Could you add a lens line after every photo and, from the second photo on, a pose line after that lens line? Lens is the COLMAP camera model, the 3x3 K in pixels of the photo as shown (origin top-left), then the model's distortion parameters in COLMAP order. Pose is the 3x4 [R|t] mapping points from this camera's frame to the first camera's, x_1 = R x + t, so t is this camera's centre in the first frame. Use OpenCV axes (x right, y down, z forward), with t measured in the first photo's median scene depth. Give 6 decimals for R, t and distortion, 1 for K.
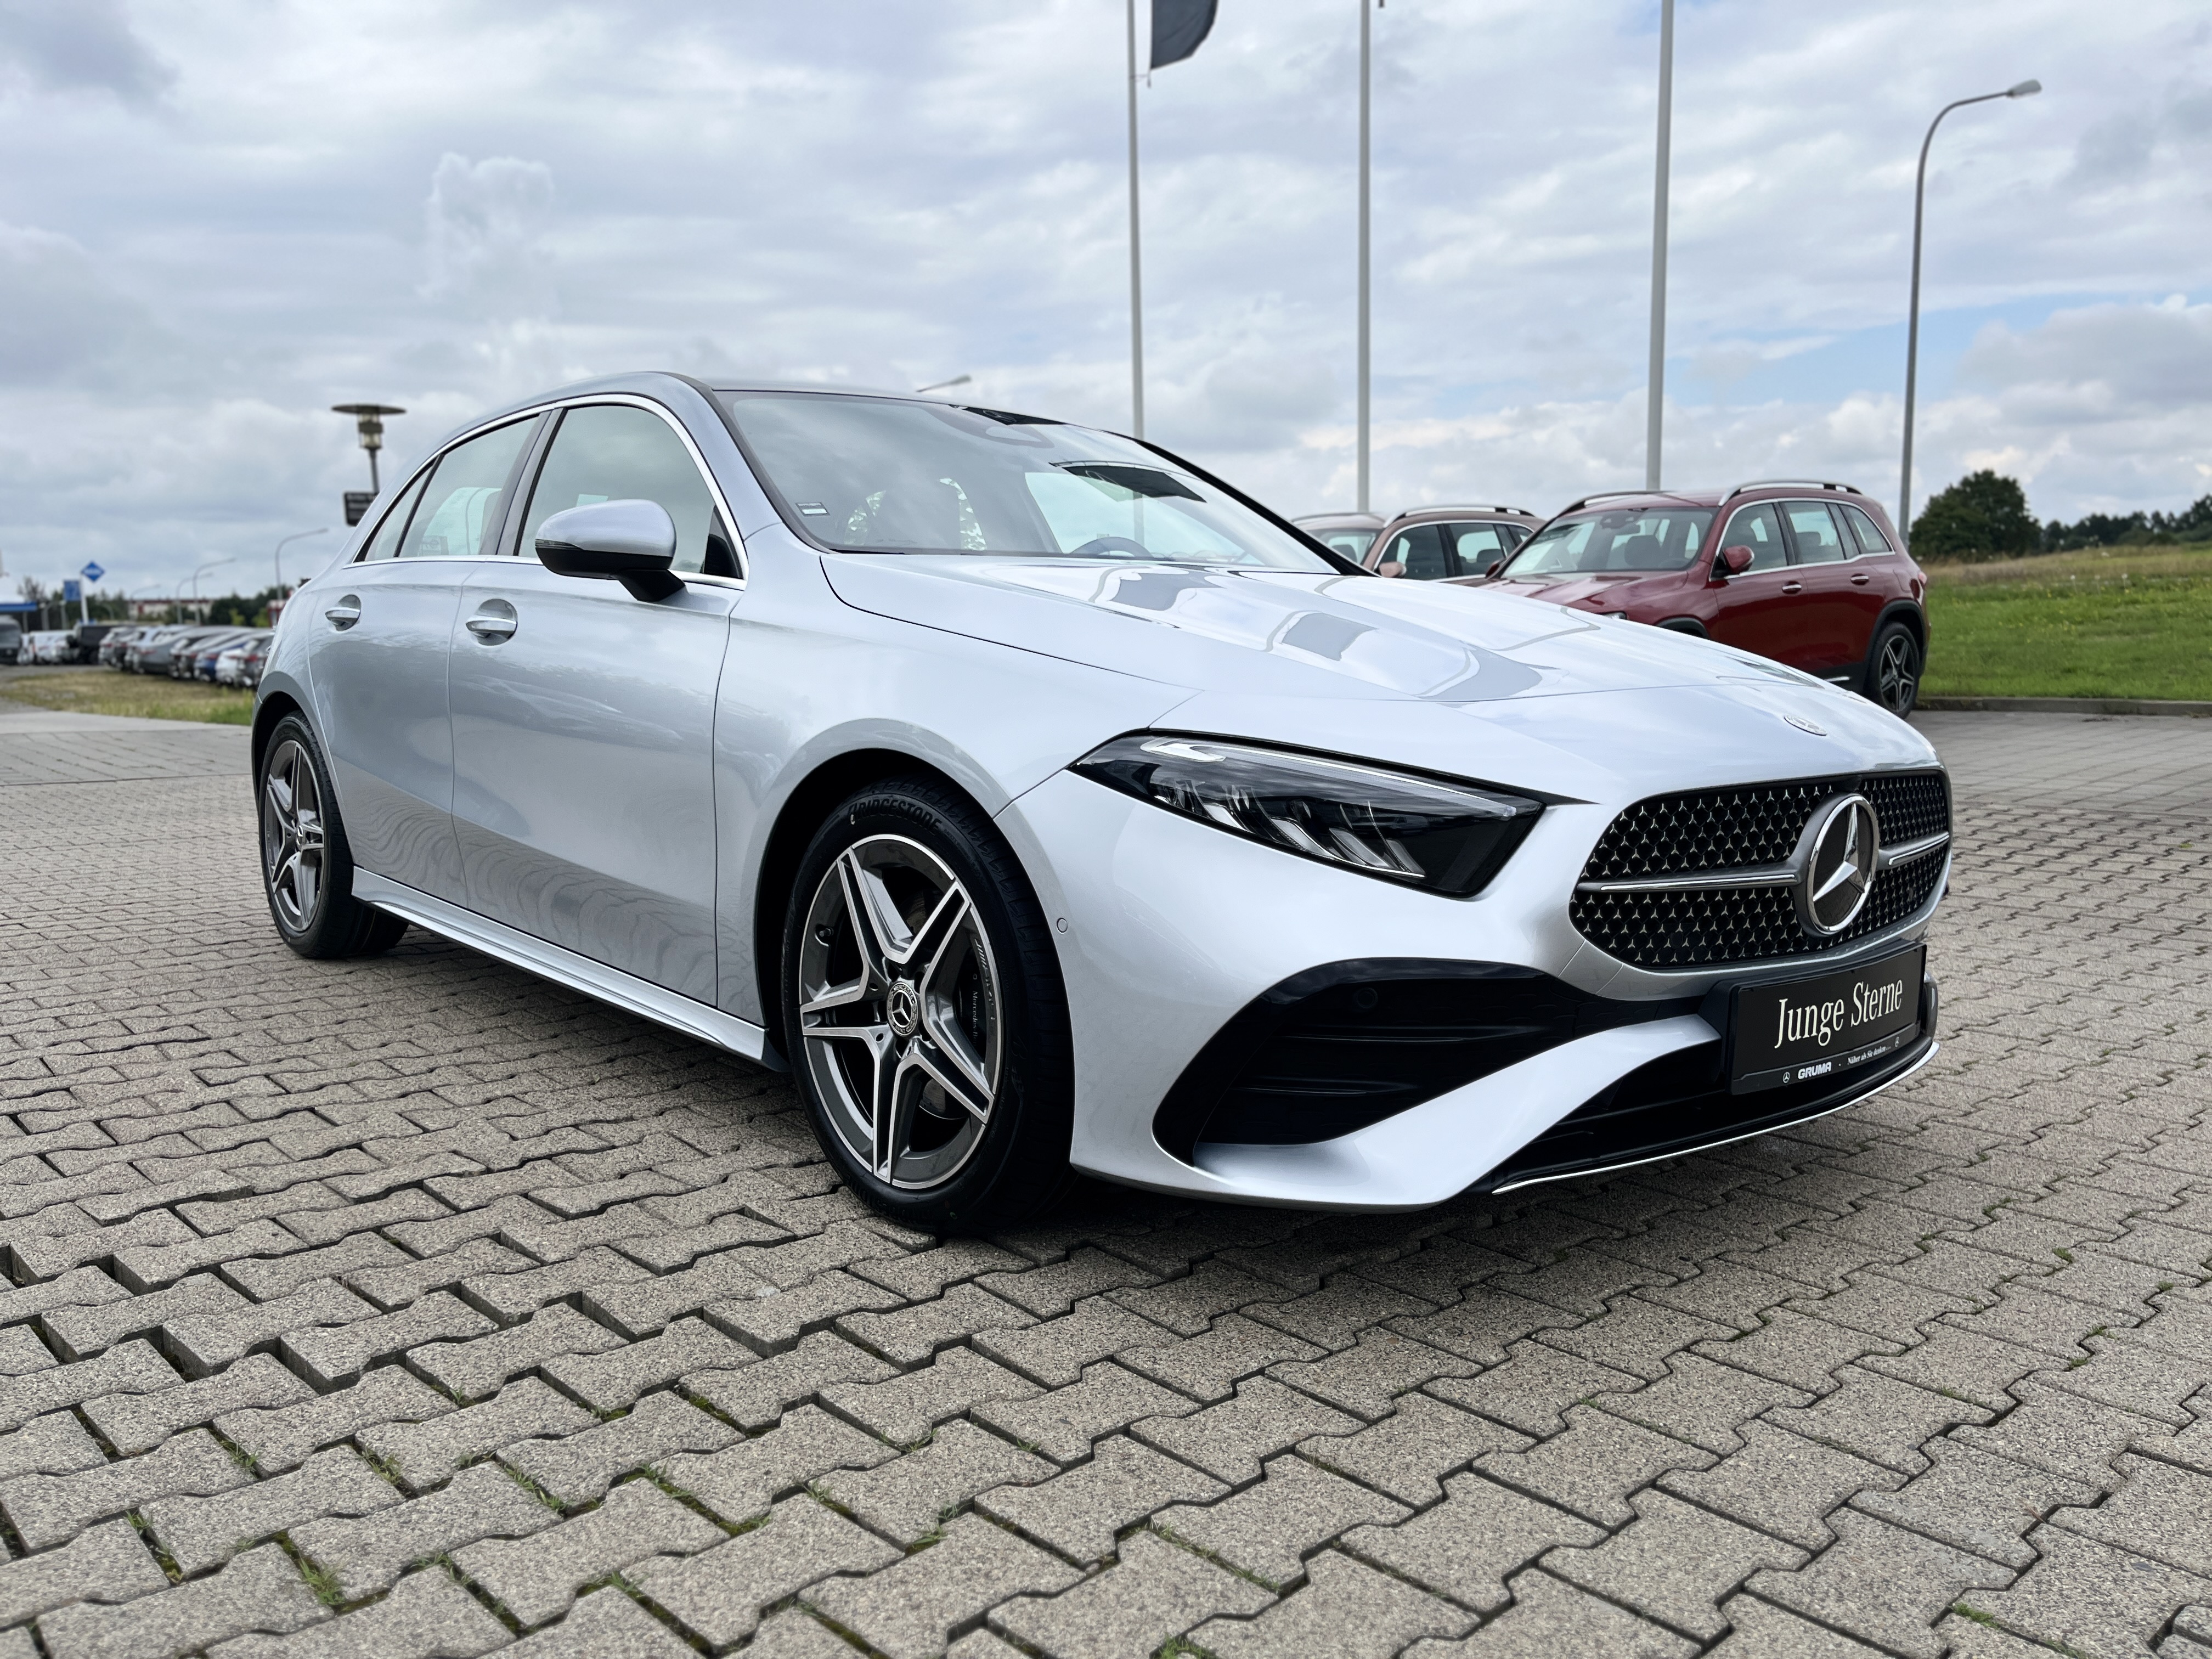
lens RADIAL K [[1661.9, 0, 1171.6], [0, 1661.9, 839.3], [0, 0, 1]] dist [0.051417, -0.052762]
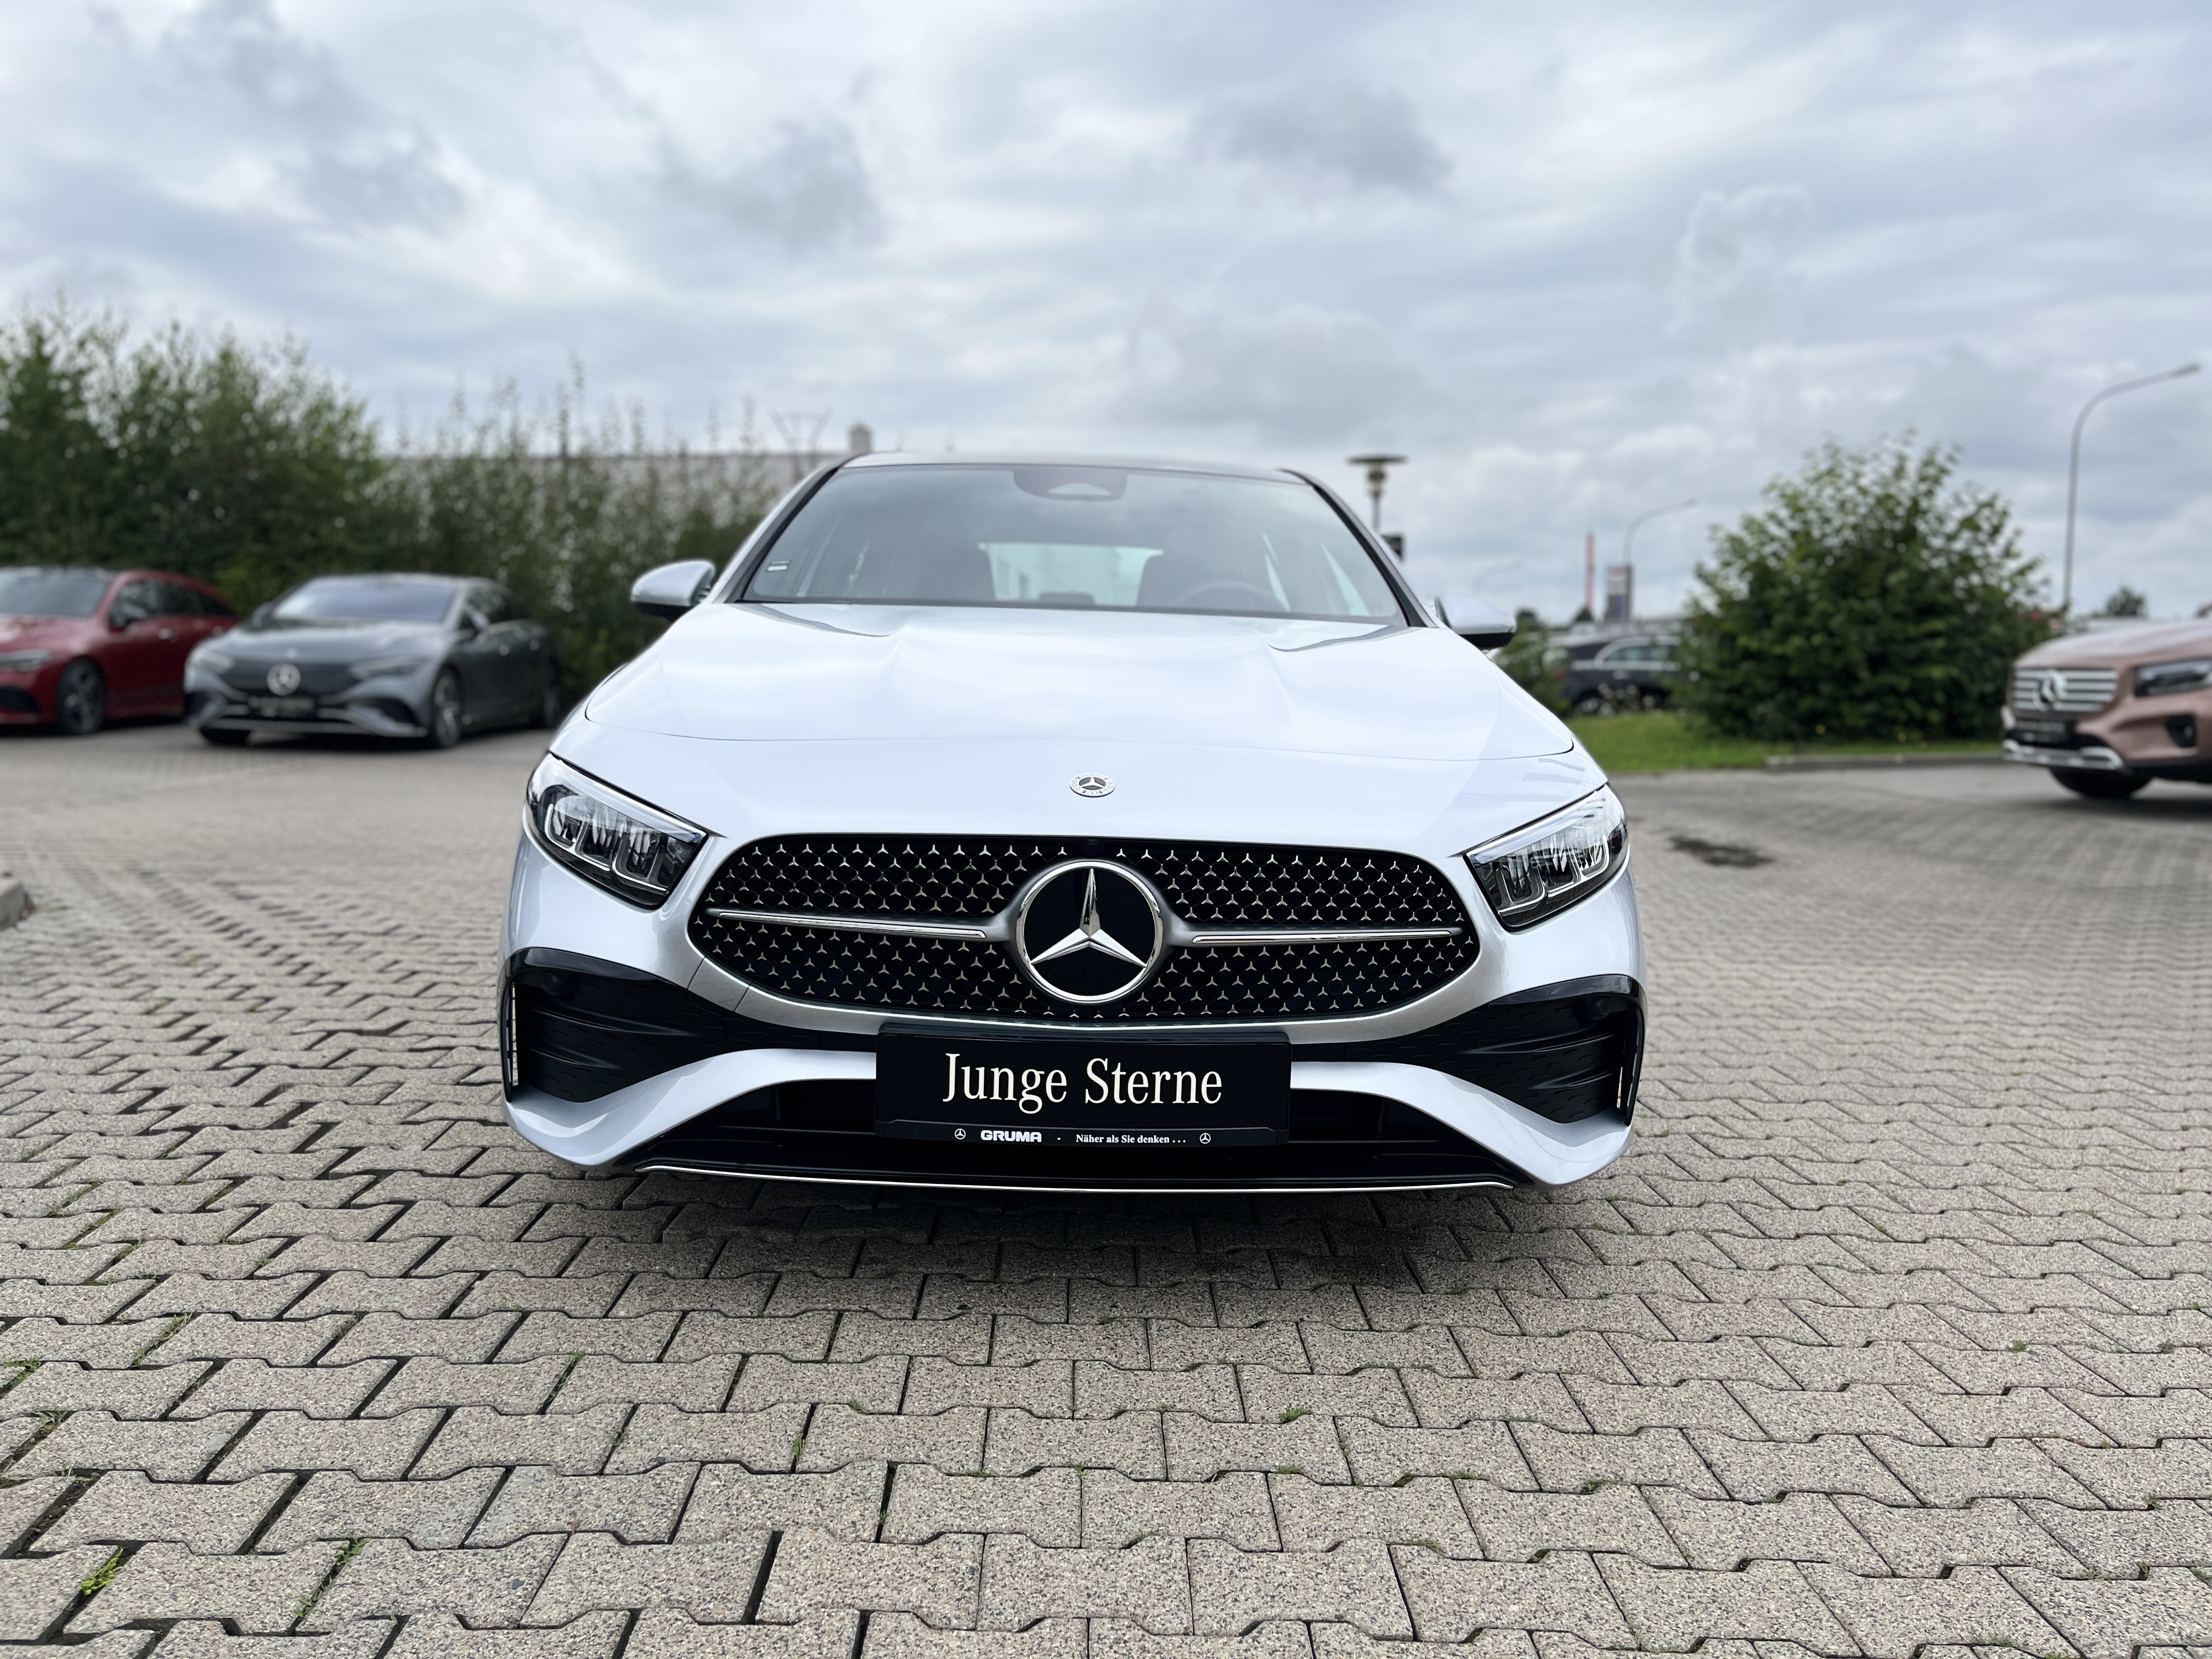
lens RADIAL K [[1688.9, 0, 1128.5], [0, 1688.9, 830.6], [0, 0, 1]] dist [0.066419, -0.080564]
pose [[0.777015, 0.082112, -0.624104, 0.987375], [-0.096778, 0.995251, 0.010453, -0.054222], [0.621998, 0.052278, 0.781272, 0.244879]]
